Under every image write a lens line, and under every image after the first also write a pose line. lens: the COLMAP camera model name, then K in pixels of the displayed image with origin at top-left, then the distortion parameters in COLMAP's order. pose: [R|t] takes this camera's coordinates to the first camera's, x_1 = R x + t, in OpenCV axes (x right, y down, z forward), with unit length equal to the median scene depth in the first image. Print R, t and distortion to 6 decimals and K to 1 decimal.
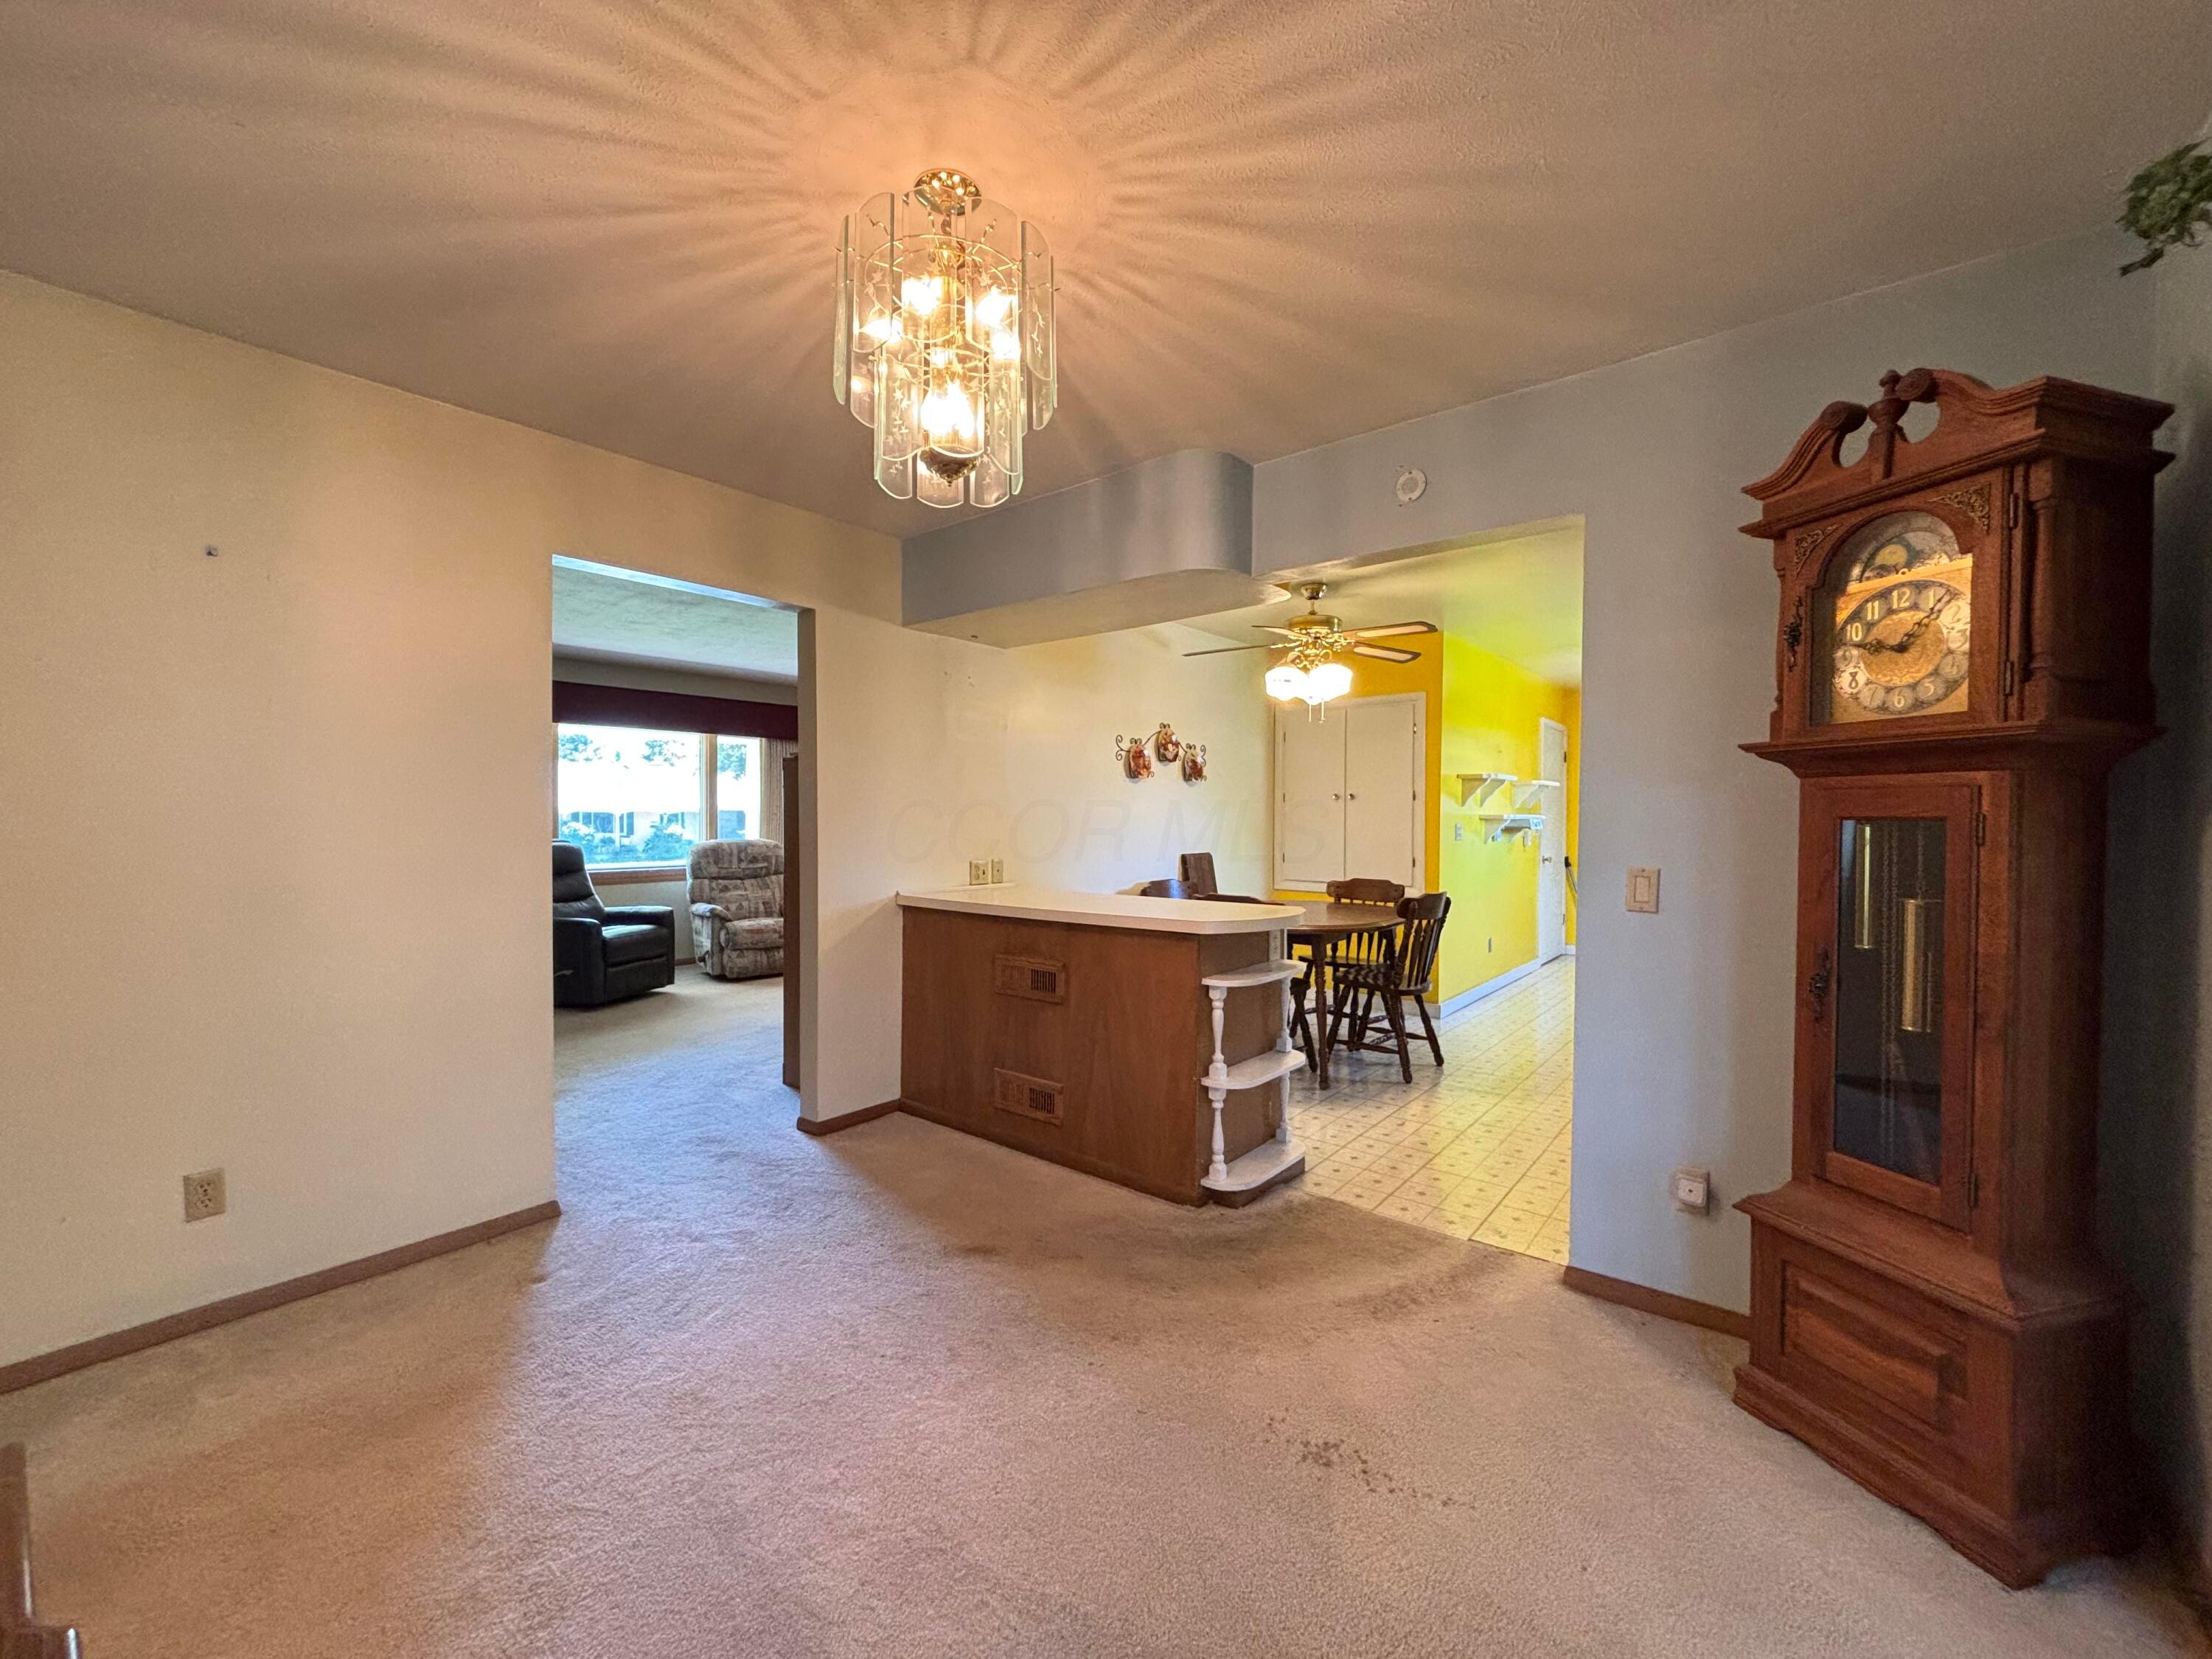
lens RADIAL K [[886.8, 0, 1106.0], [0, 886.8, 829.5], [0, 0, 1]] dist [-0.001998, -0.000136]
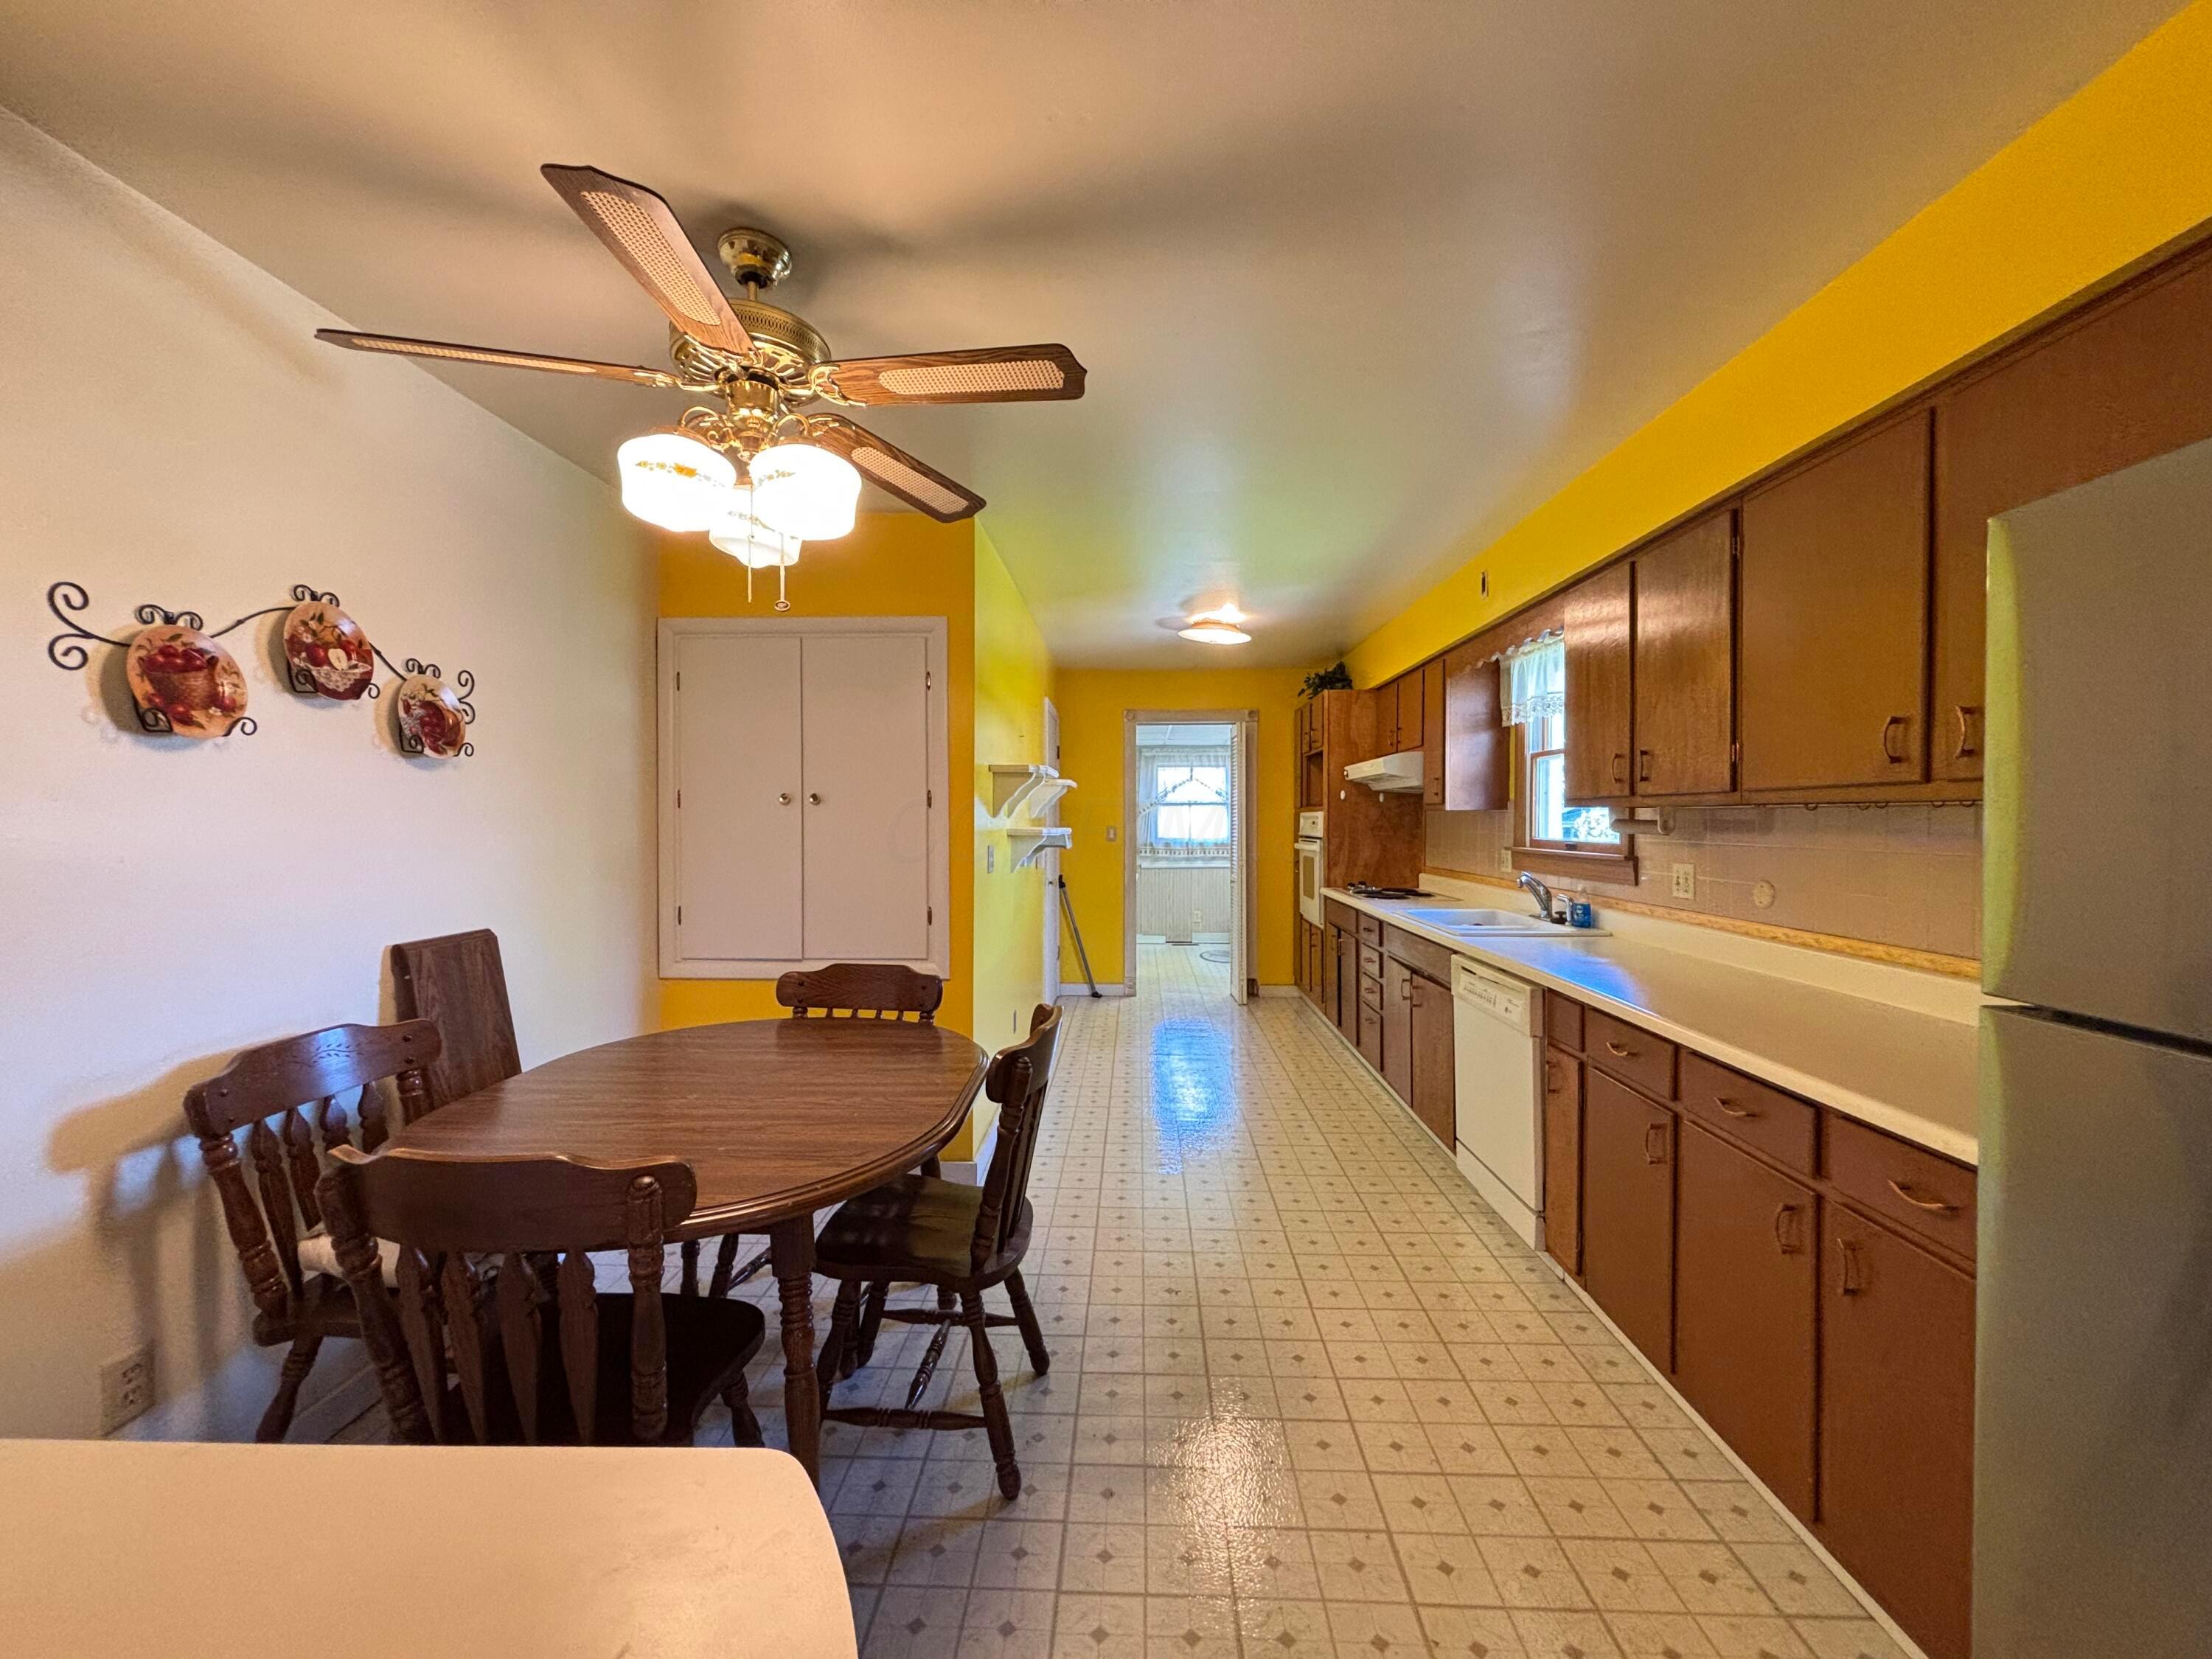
lens RADIAL K [[886.8, 0, 1106.0], [0, 886.8, 829.5], [0, 0, 1]] dist [-0.001998, -0.000136]
pose [[0.804162, -0.007881, 0.594358, 0.109970], [0.007919, 0.999965, 0.002545, -0.021012], [-0.594357, 0.002660, 0.804197, 0.524072]]
